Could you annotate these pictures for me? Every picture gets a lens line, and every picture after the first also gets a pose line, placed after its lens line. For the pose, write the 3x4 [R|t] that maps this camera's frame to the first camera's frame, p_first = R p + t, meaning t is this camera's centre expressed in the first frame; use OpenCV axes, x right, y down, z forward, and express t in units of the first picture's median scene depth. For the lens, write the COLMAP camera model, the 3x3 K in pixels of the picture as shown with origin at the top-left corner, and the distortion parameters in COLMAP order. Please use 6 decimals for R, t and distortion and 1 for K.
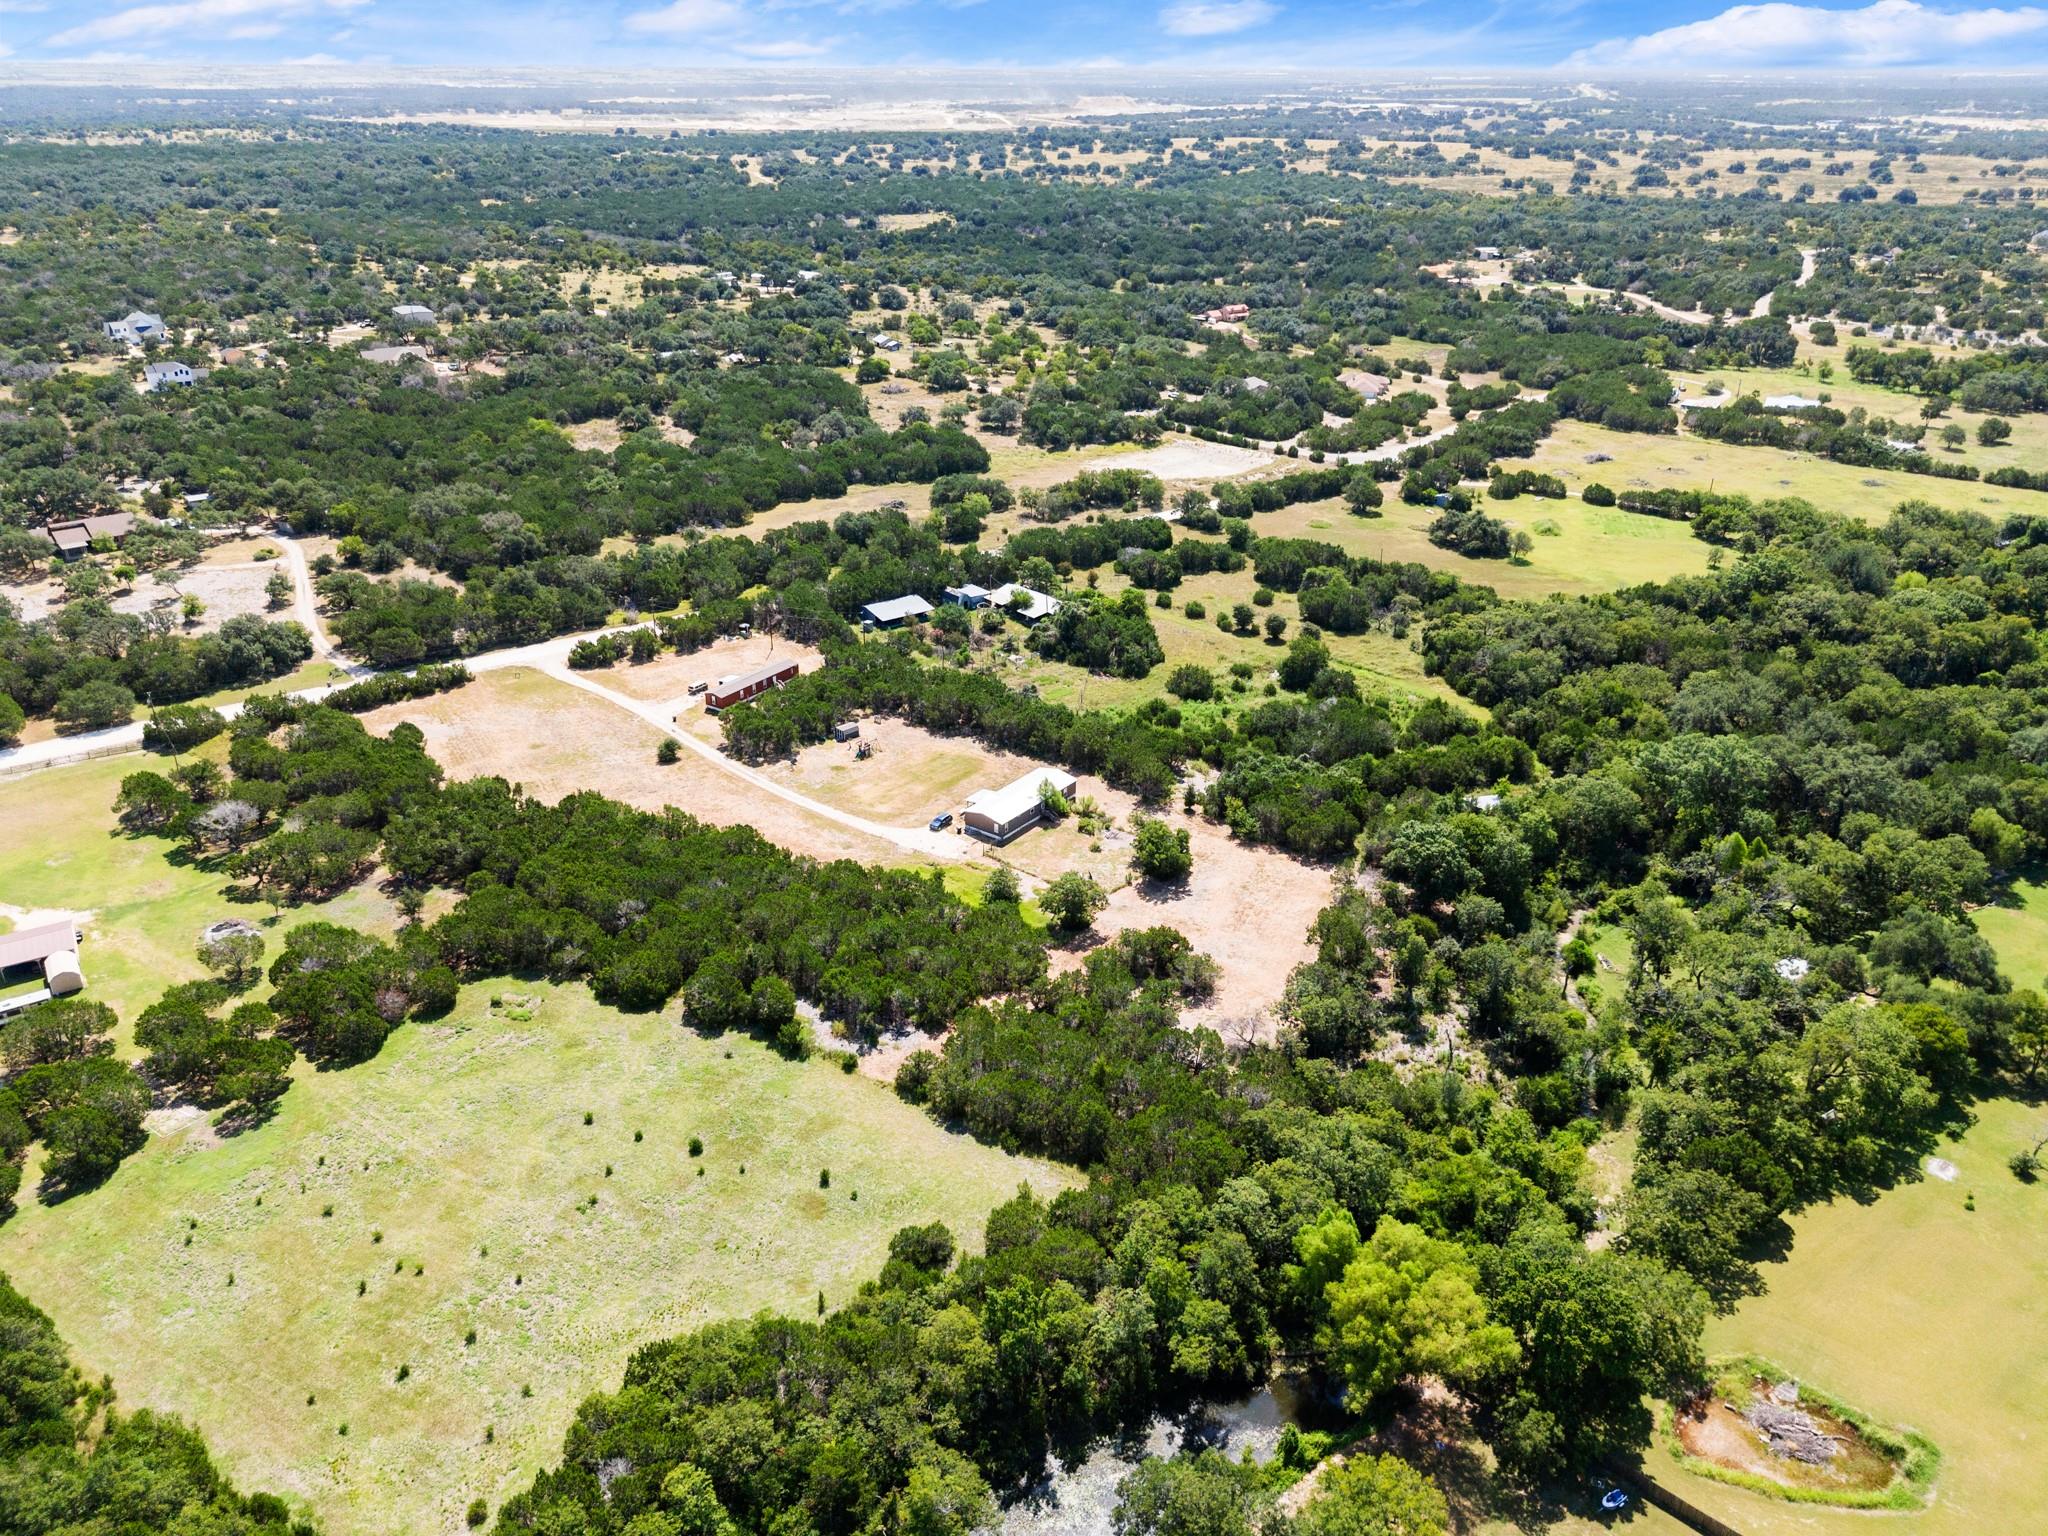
lens RADIAL K [[1507.9, 0, 1022.8], [0, 1507.9, 767.8], [0, 0, 1]] dist [0.071624, -0.069666]
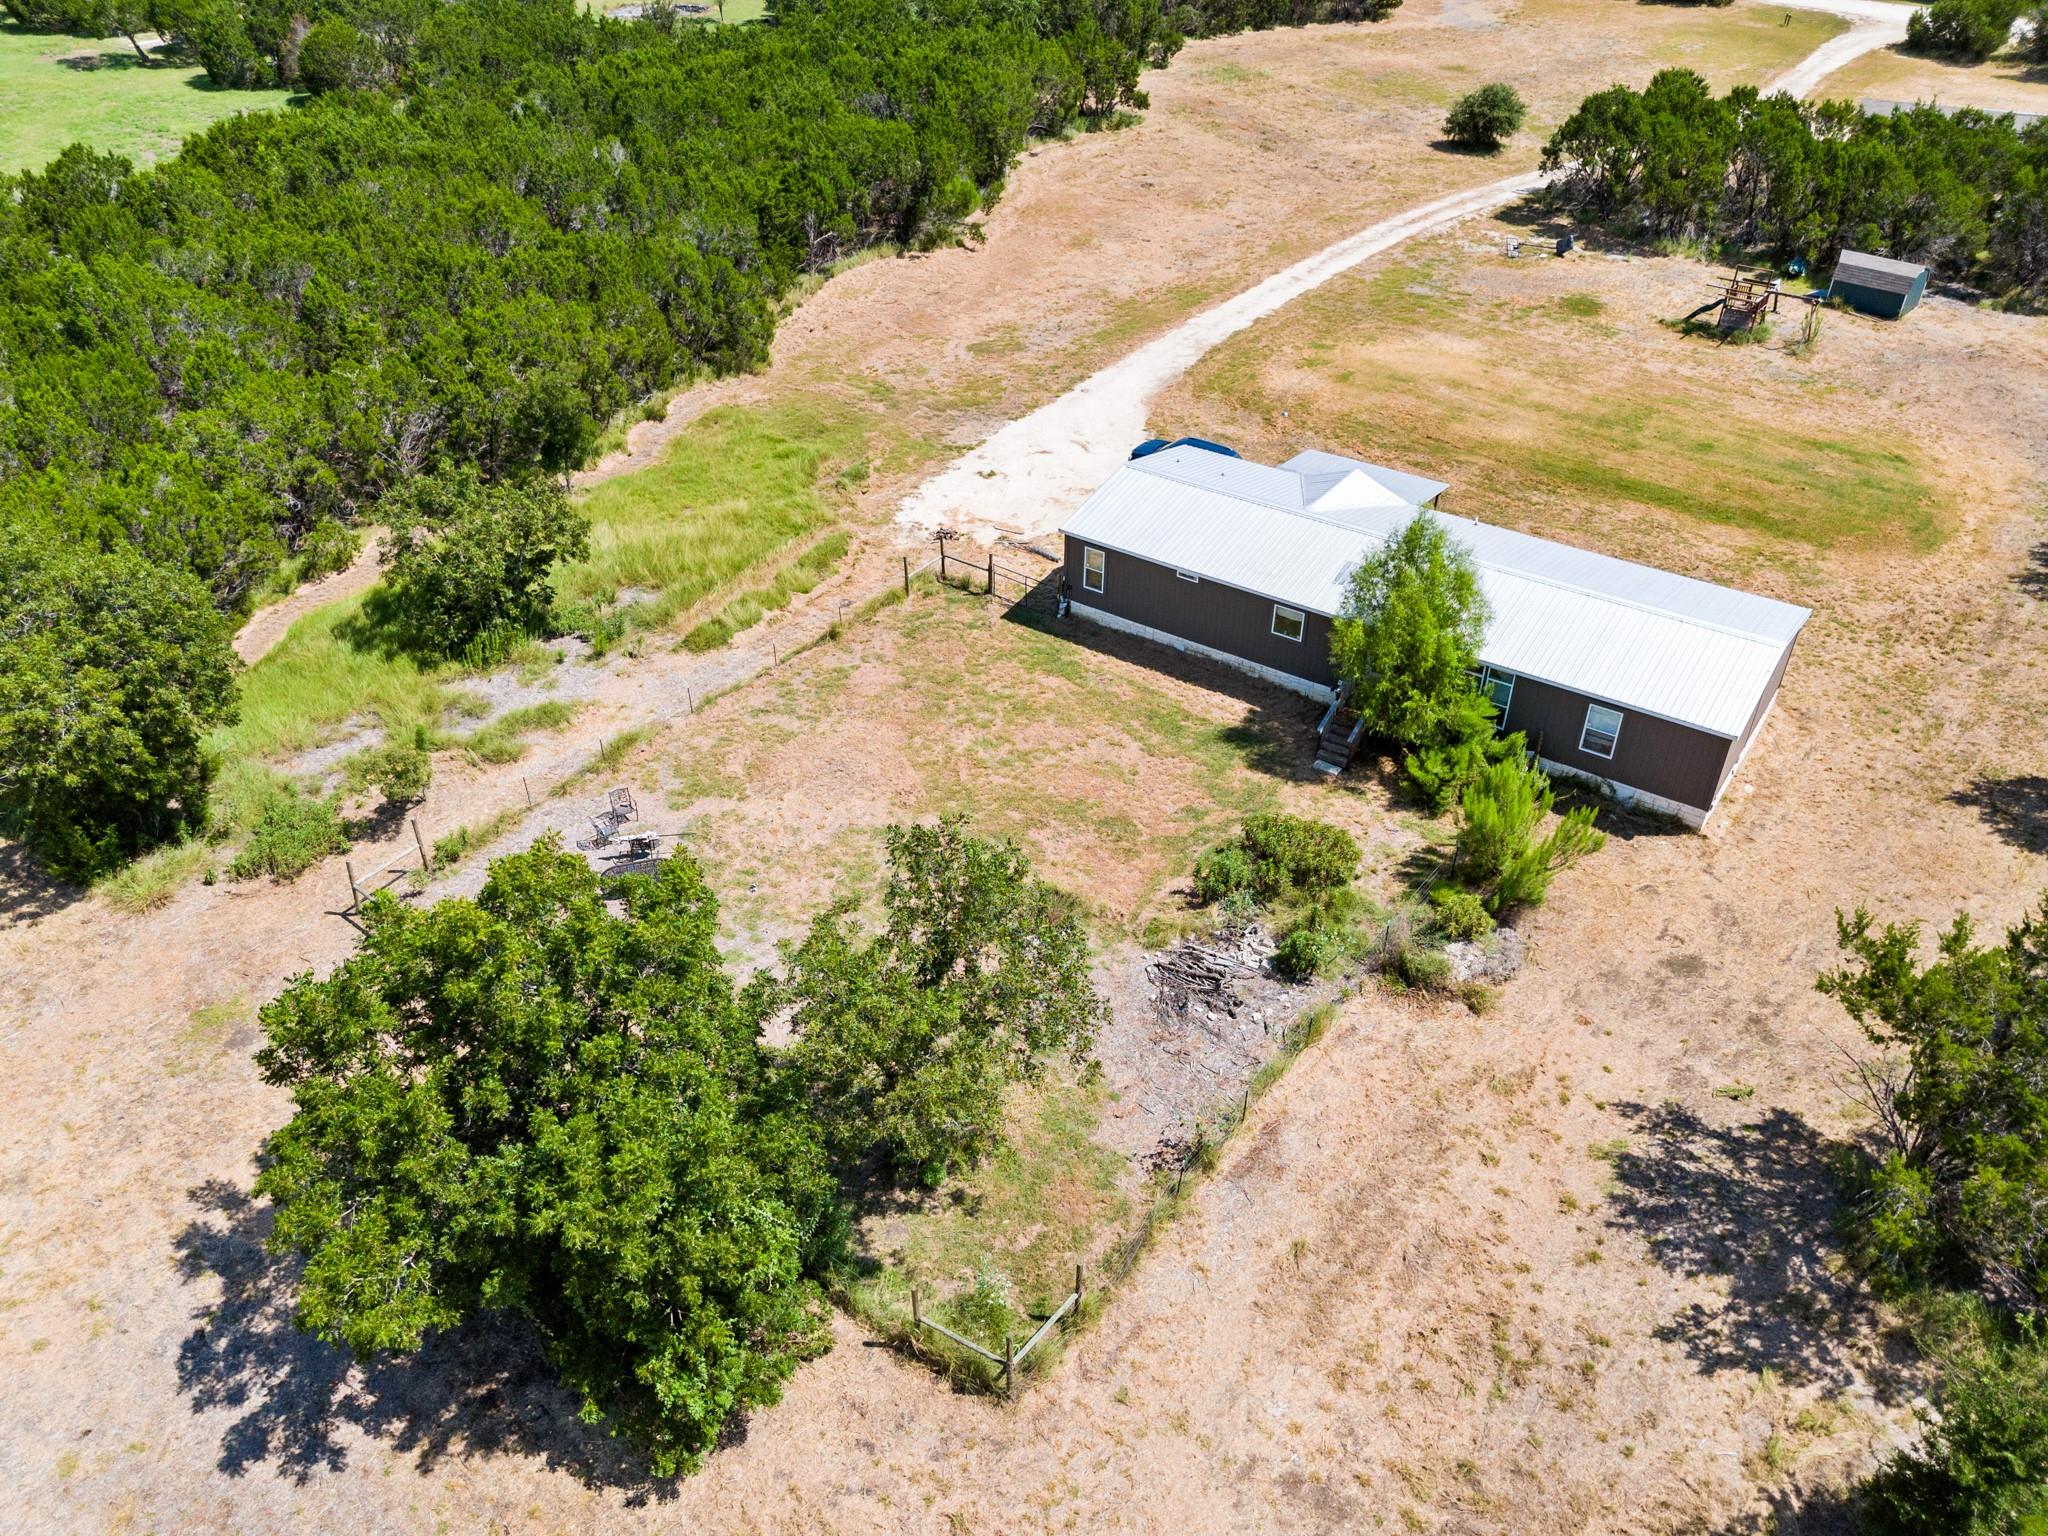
lens RADIAL K [[1507.9, 0, 1022.8], [0, 1507.9, 767.8], [0, 0, 1]] dist [0.071624, -0.069666]
pose [[0.038041, 0.576391, -0.816288, 0.145987], [-0.428494, 0.747376, 0.507762, -0.033226], [0.902743, 0.330459, 0.275411, 0.818367]]
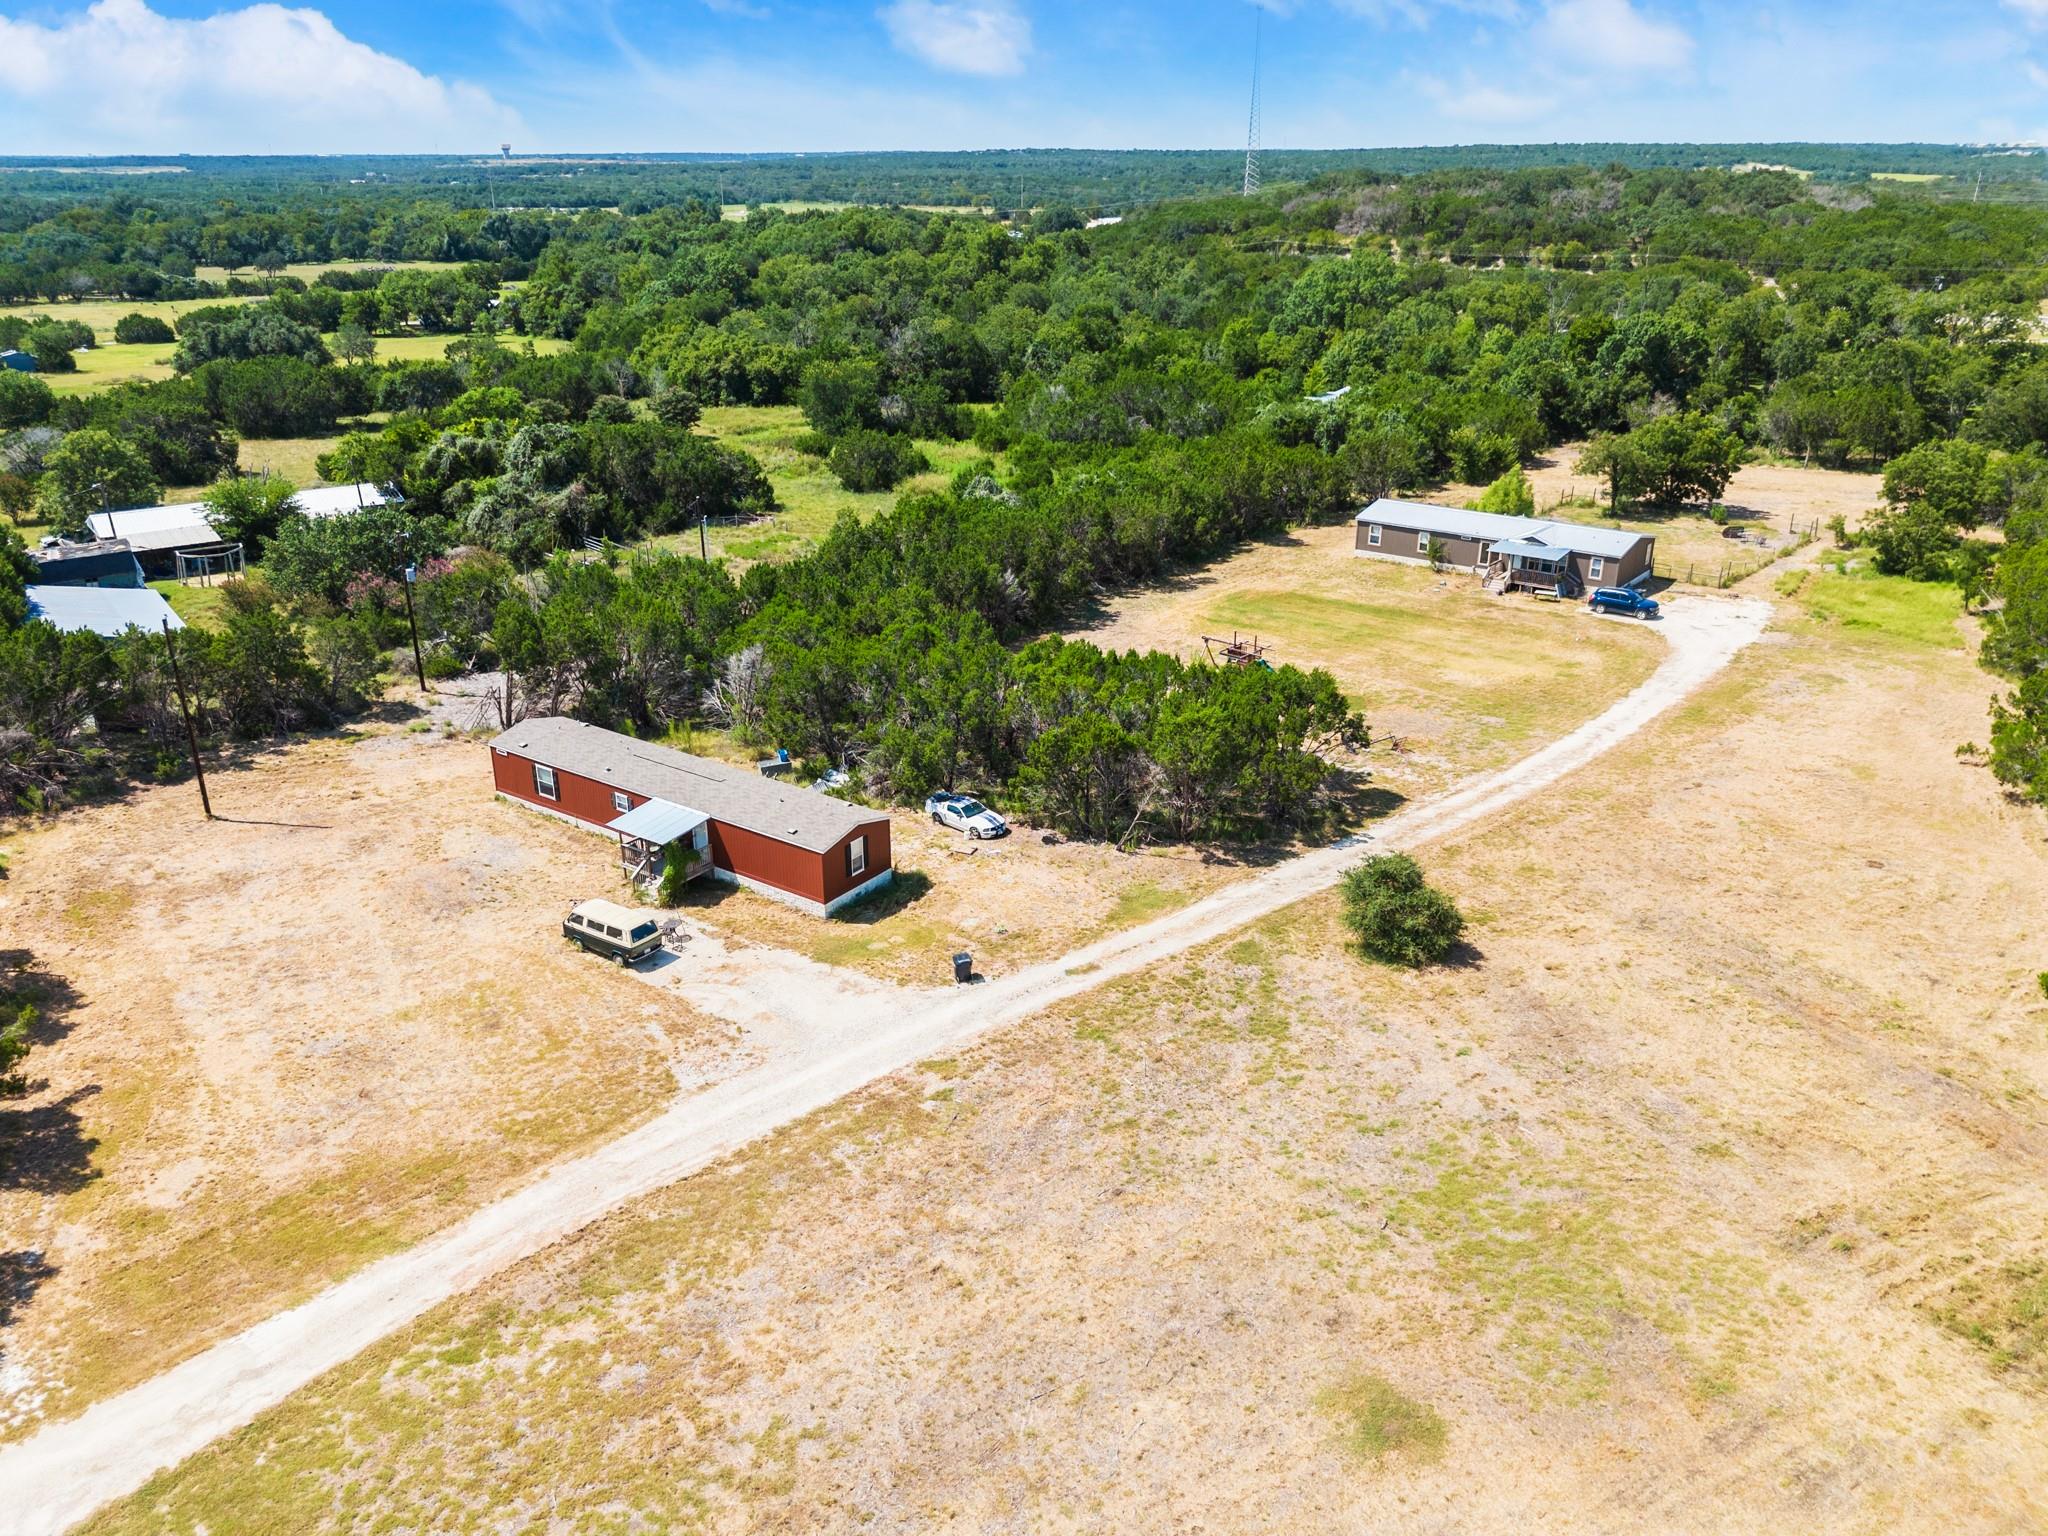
lens RADIAL K [[1507.9, 0, 1022.8], [0, 1507.9, 767.8], [0, 0, 1]] dist [0.071624, -0.069666]
pose [[0.028943, -0.376519, 0.925957, -0.420228], [0.428061, 0.841774, 0.328908, -0.123020], [-0.903286, 0.386846, 0.185536, 0.963618]]
